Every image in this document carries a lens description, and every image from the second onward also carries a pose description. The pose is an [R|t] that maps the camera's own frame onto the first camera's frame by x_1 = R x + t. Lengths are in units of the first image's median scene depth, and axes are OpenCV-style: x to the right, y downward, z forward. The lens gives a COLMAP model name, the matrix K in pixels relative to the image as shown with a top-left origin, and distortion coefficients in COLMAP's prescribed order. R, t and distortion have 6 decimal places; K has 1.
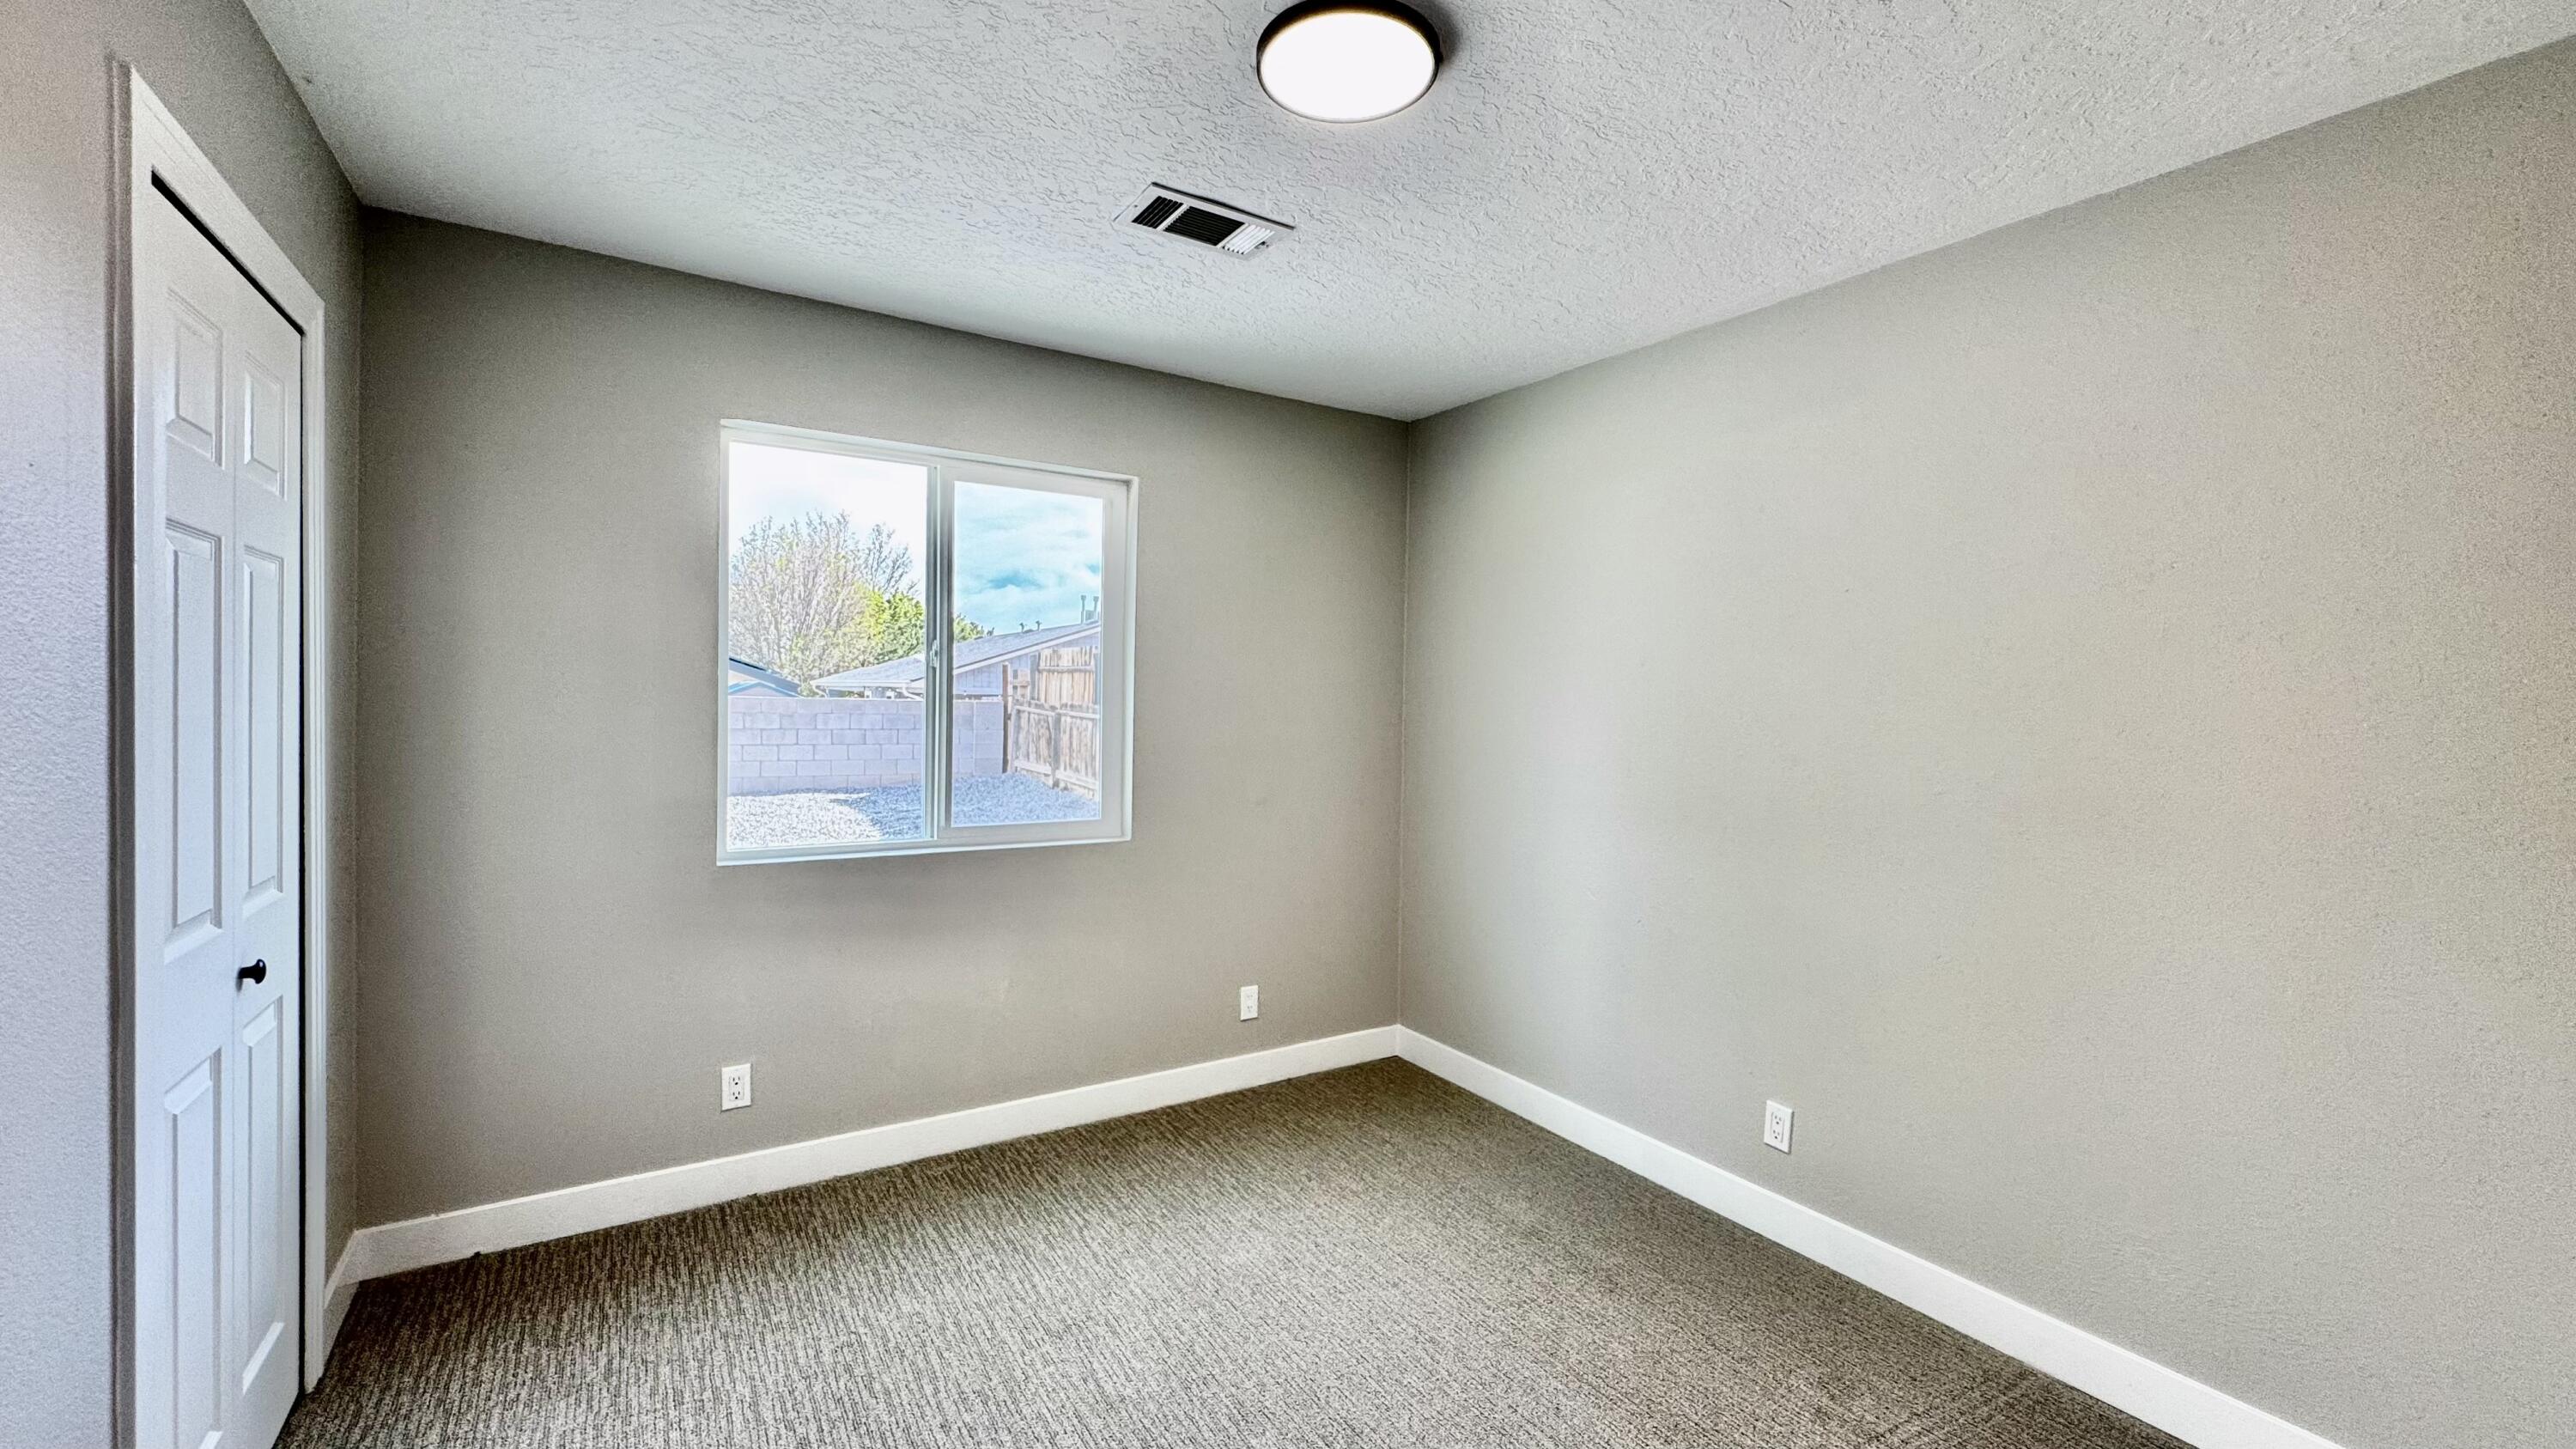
lens RADIAL K [[1032.3, 0, 1282.3], [0, 1032.3, 733.4], [0, 0, 1]] dist [-0.002012, -0.000006]
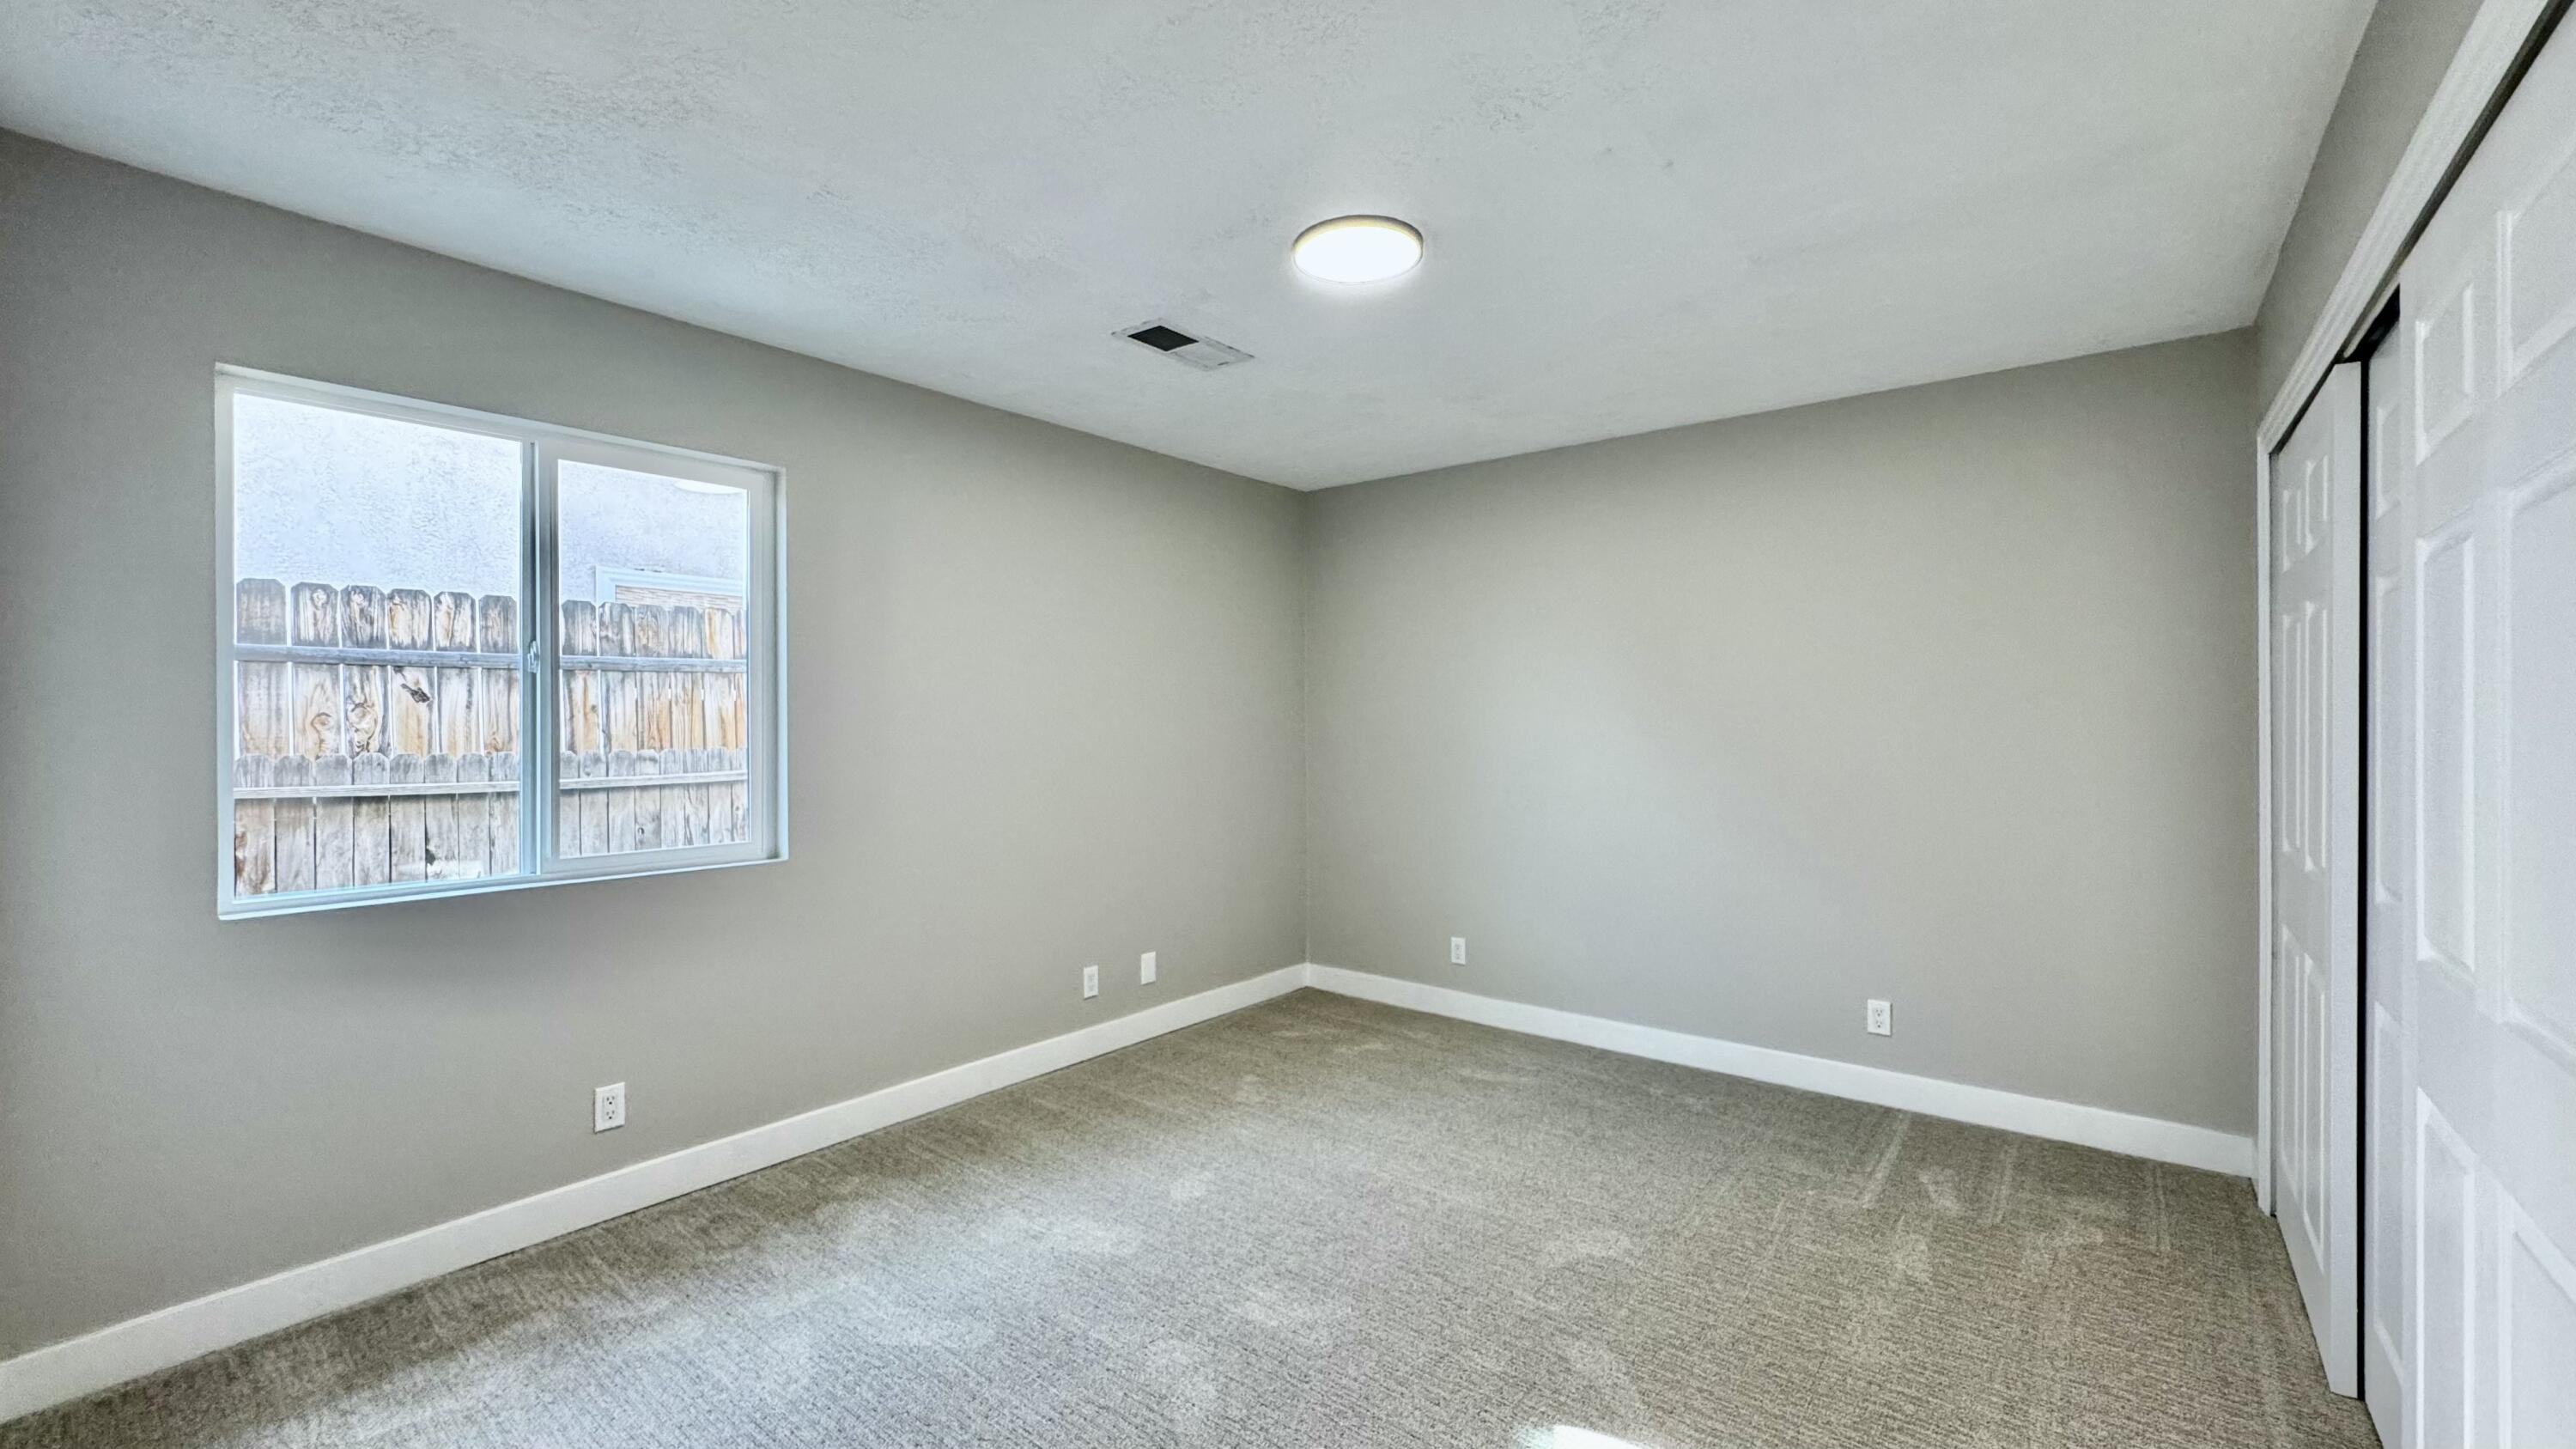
lens RADIAL K [[1021.5, 0, 1281.5], [0, 1021.5, 719.1], [0, 0, 1]] dist [-0.002012, 0.000003]
pose [[0.947979, -0.011427, 0.318127, -0.181833], [0.017682, 0.999703, -0.016780, -0.000691], [-0.317841, 0.021532, 0.947900, -0.117242]]
